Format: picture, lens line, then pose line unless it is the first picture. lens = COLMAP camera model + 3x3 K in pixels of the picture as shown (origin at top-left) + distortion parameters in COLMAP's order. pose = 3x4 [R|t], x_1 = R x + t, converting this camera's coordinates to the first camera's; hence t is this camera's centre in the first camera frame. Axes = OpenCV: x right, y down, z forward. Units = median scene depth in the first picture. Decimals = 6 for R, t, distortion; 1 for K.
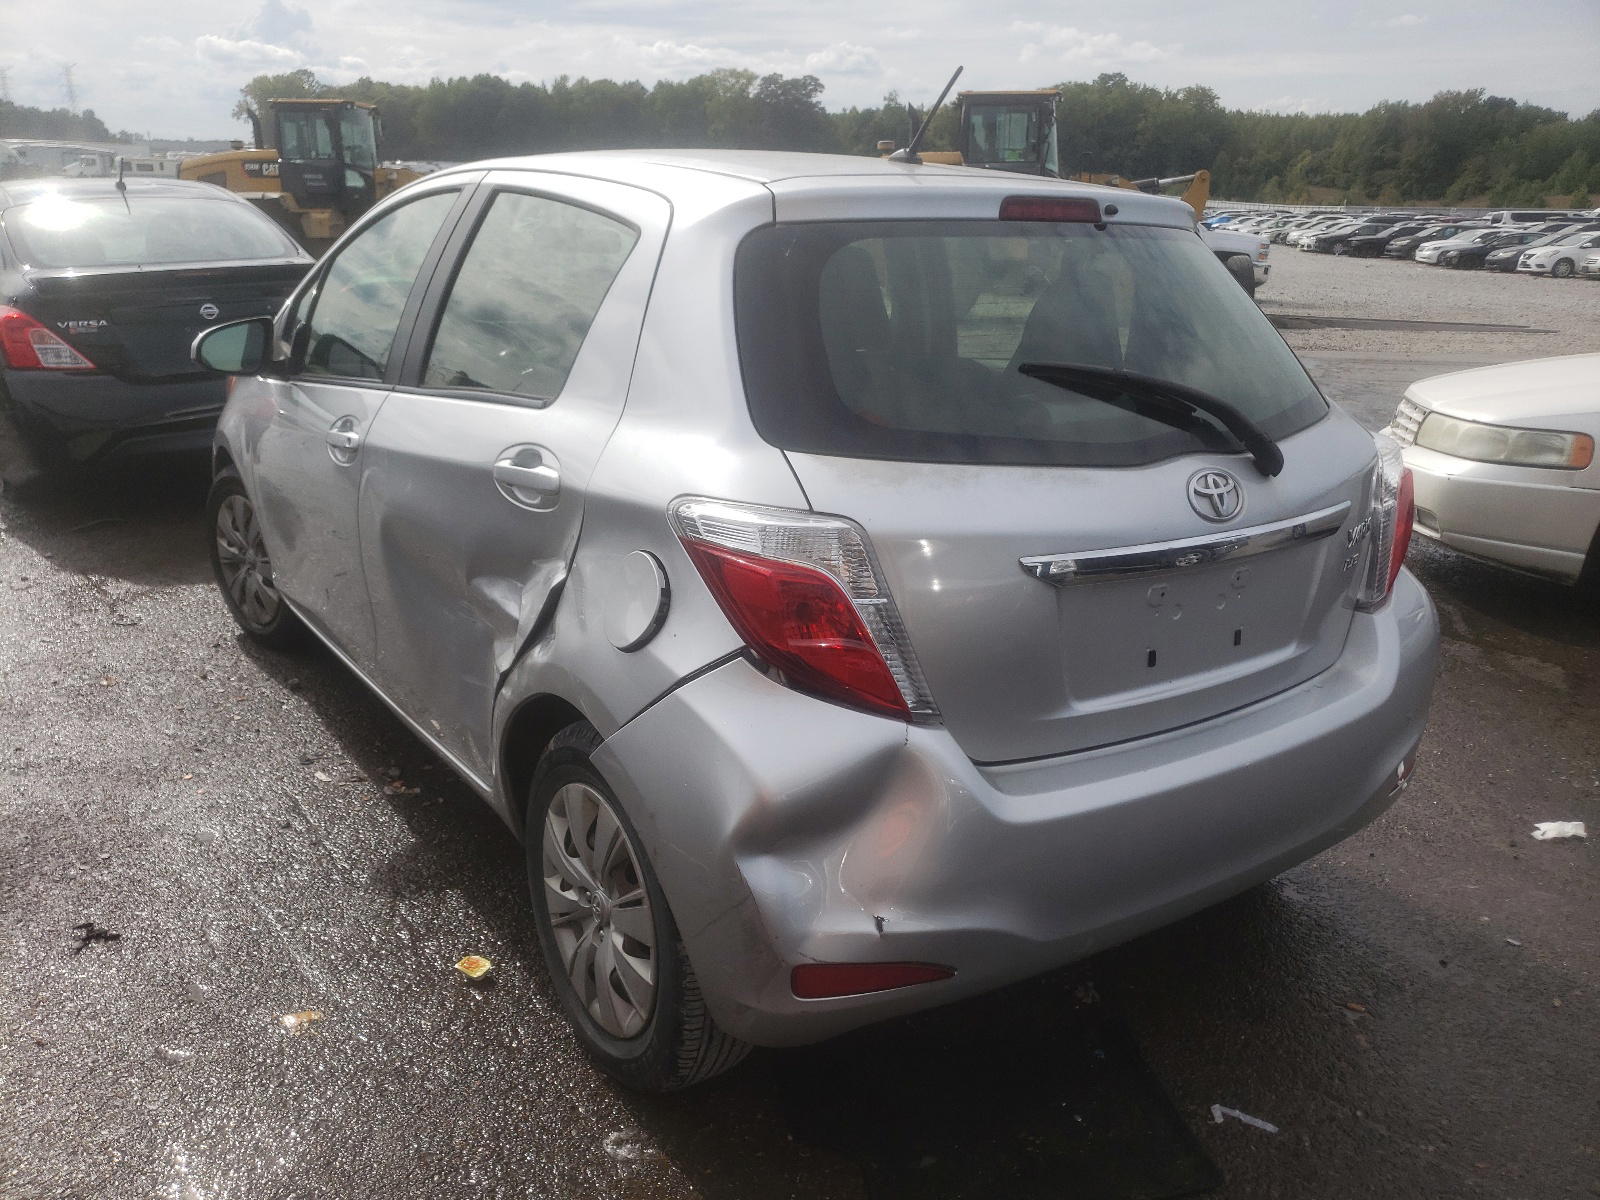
lens RADIAL K [[1225.2, 0, 796.4], [0, 1225.2, 604.6], [0, 0, 1]] dist [0.005842, 0.002824]
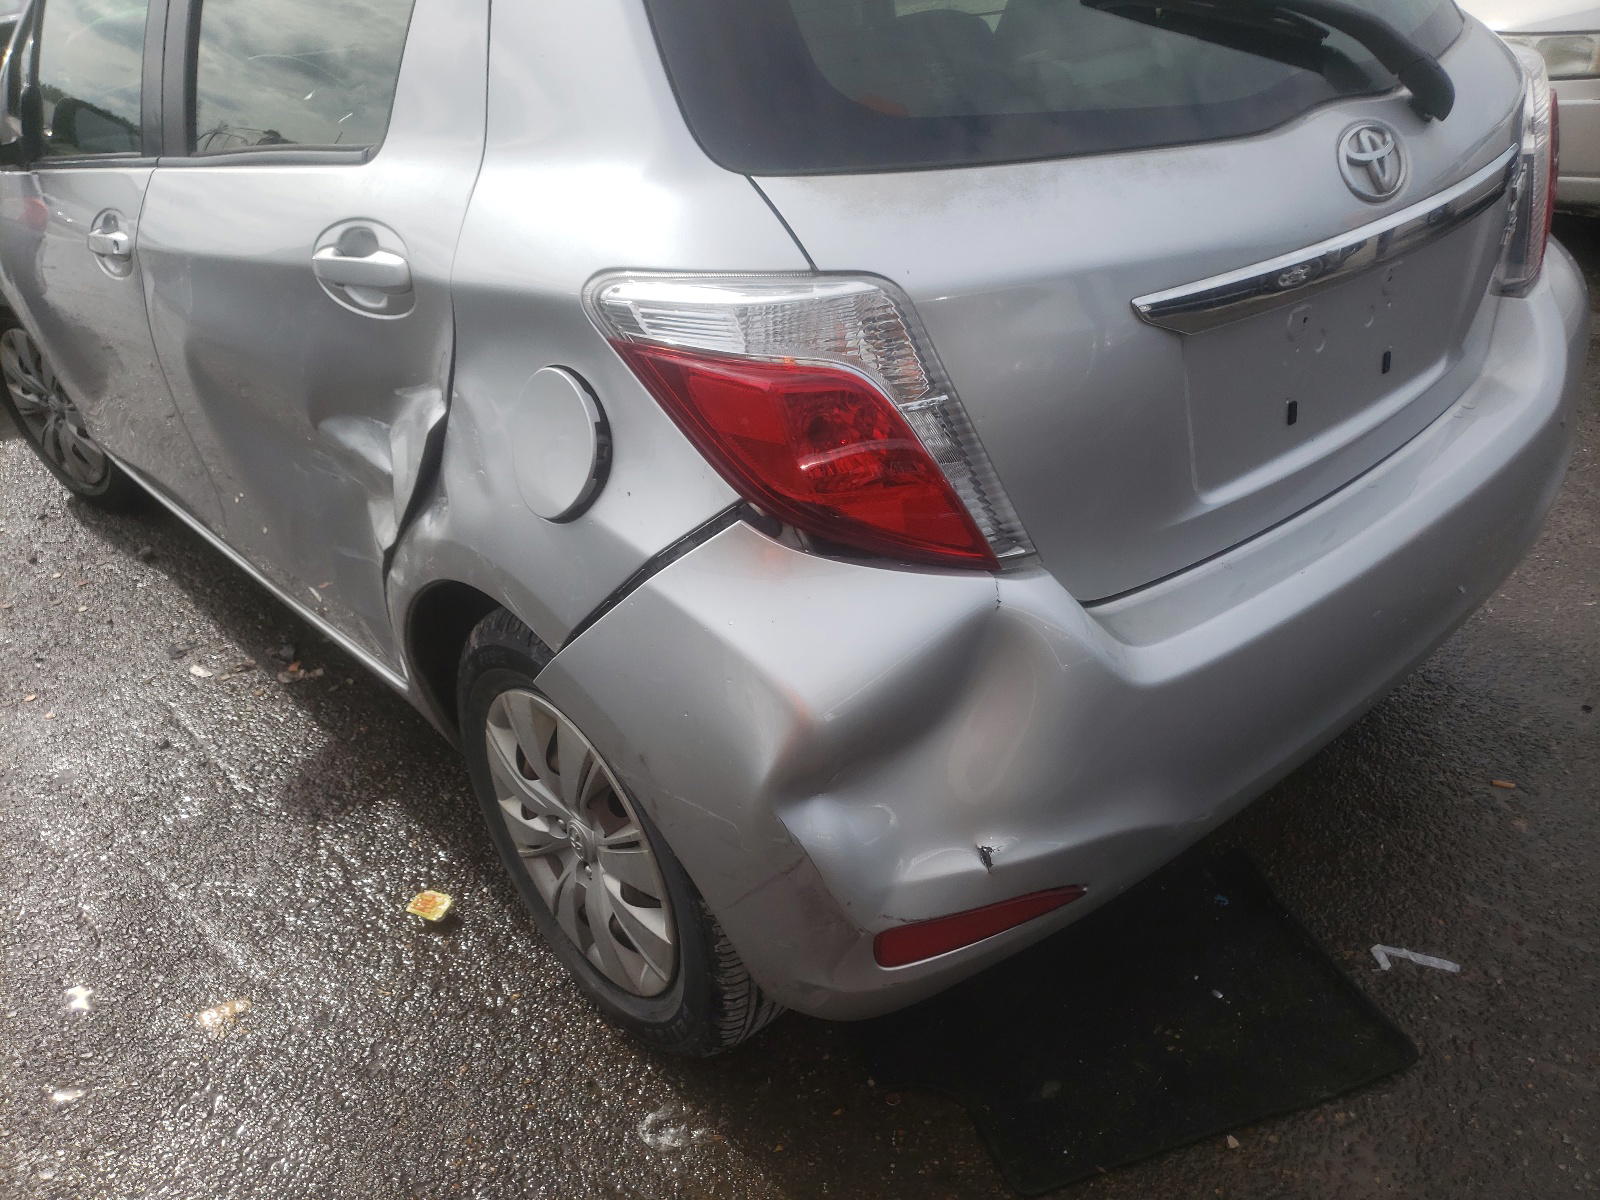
lens RADIAL K [[1225.2, 0, 796.4], [0, 1225.2, 604.6], [0, 0, 1]] dist [0.005842, 0.002824]
pose [[0.987333, -0.151044, 0.048578, -0.042768], [0.137108, 0.966305, 0.217845, -0.040059], [-0.079846, -0.208425, 0.974774, 0.282370]]
